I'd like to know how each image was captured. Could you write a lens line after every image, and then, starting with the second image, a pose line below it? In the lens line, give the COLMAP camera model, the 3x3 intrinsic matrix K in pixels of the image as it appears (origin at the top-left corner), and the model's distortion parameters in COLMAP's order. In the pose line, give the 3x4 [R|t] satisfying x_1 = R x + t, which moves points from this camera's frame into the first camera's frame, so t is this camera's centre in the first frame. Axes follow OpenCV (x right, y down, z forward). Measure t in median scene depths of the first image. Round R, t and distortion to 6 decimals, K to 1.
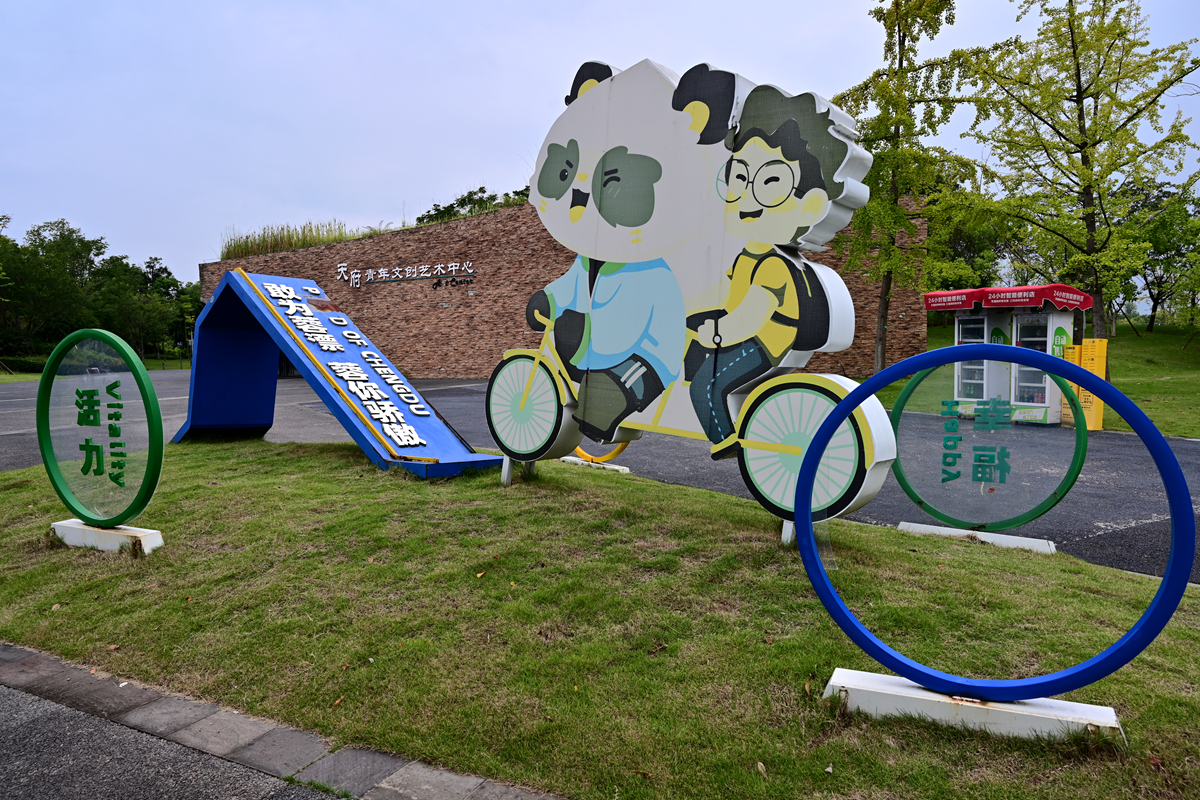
lens RADIAL K [[826.4, 0, 600.0], [0, 826.4, 399.4], [0, 0, 1]] dist [-0.008059, -0.001431]
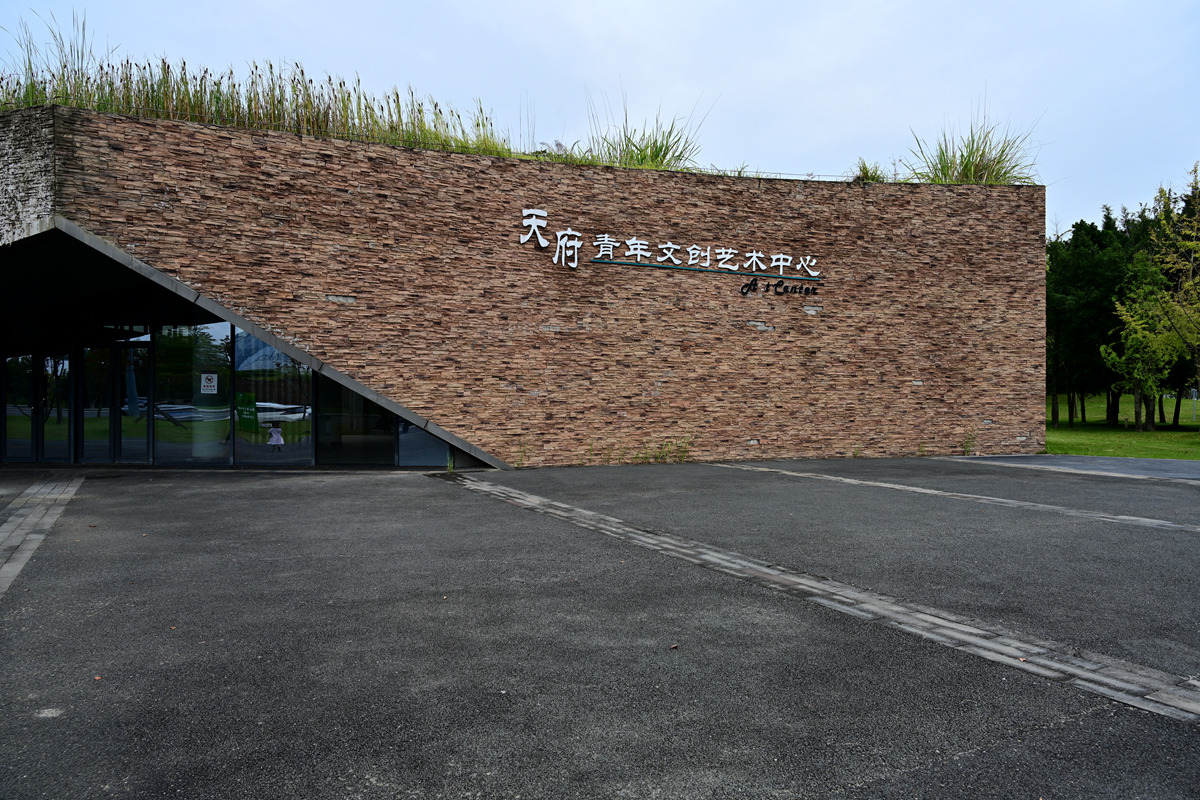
lens RADIAL K [[826.4, 0, 600.2], [0, 826.4, 402.5], [0, 0, 1]] dist [-0.008059, -0.001431]
pose [[0.585943, 0.017831, 0.810156, -0.694886], [0.031400, 0.998507, -0.044687, -0.041561], [-0.809743, 0.051623, 0.584509, 0.762774]]
